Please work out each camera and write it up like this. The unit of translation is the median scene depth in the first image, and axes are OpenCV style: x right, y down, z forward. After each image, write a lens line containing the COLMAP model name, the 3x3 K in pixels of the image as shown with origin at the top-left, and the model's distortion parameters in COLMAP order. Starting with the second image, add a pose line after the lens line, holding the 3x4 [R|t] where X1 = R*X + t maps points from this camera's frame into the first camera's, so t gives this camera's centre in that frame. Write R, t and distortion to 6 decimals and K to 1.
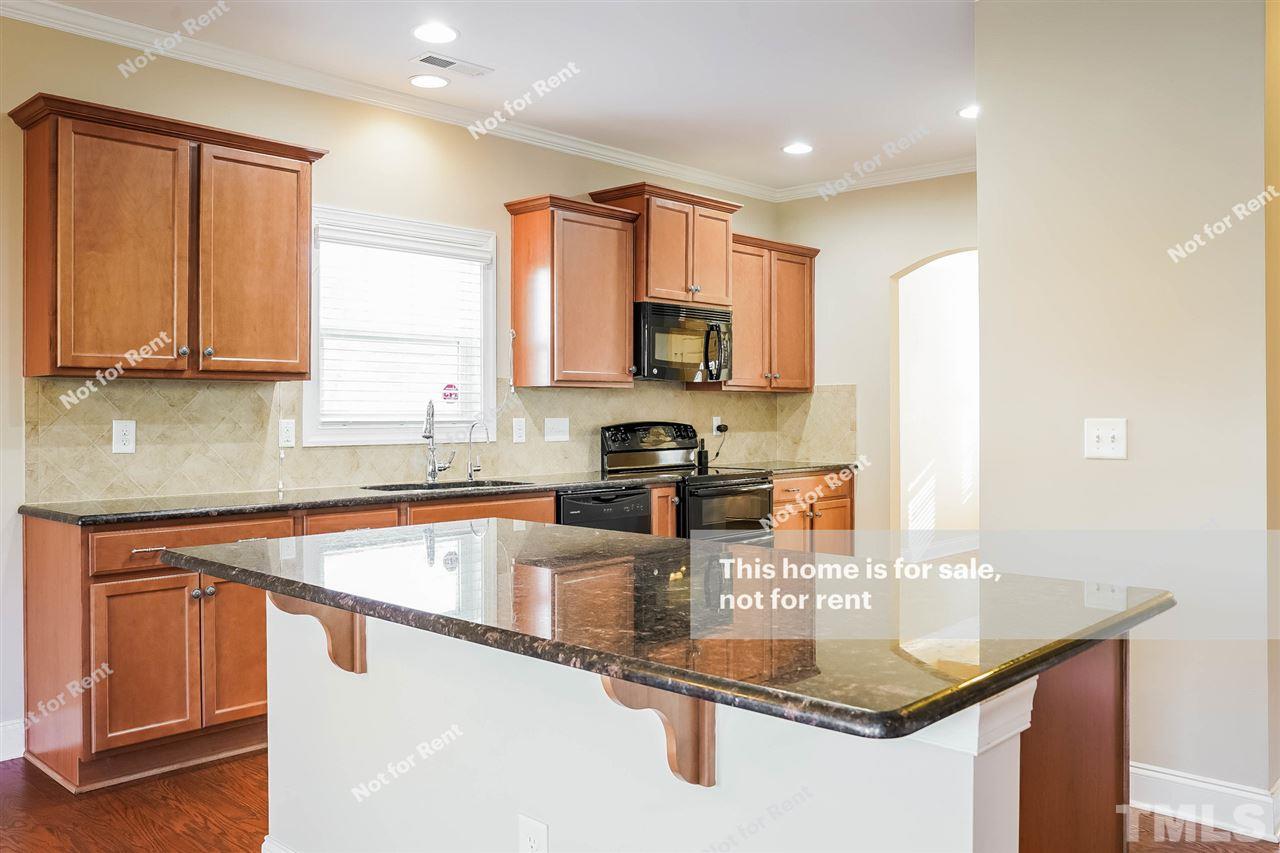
lens RADIAL K [[1039.6, 0, 641.2], [0, 1039.6, 412.9], [0, 0, 1]] dist [-0.000128, -0.000144]
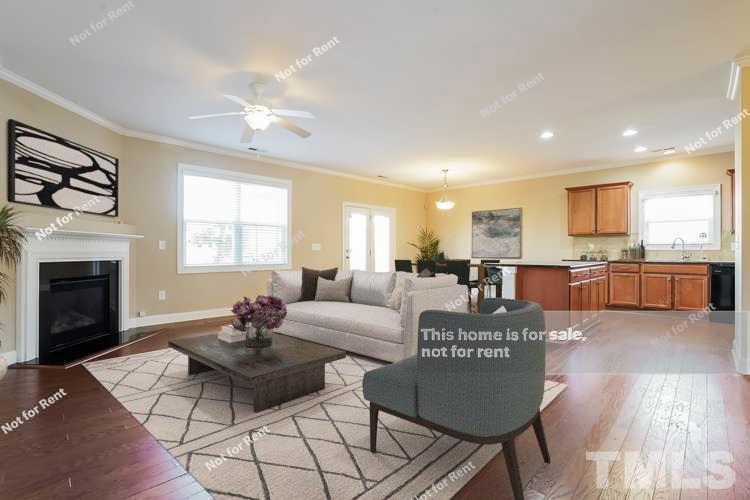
lens RADIAL K [[375.6, 0, 375.0], [0, 375.6, 250.0], [0, 0, 1]] dist [-0.004098, -0.000145]
pose [[0.013520, -0.003033, -0.999904, 1.291733], [-0.000436, 0.999995, -0.003039, 0.040611], [0.999909, 0.000477, 0.013518, -0.088770]]
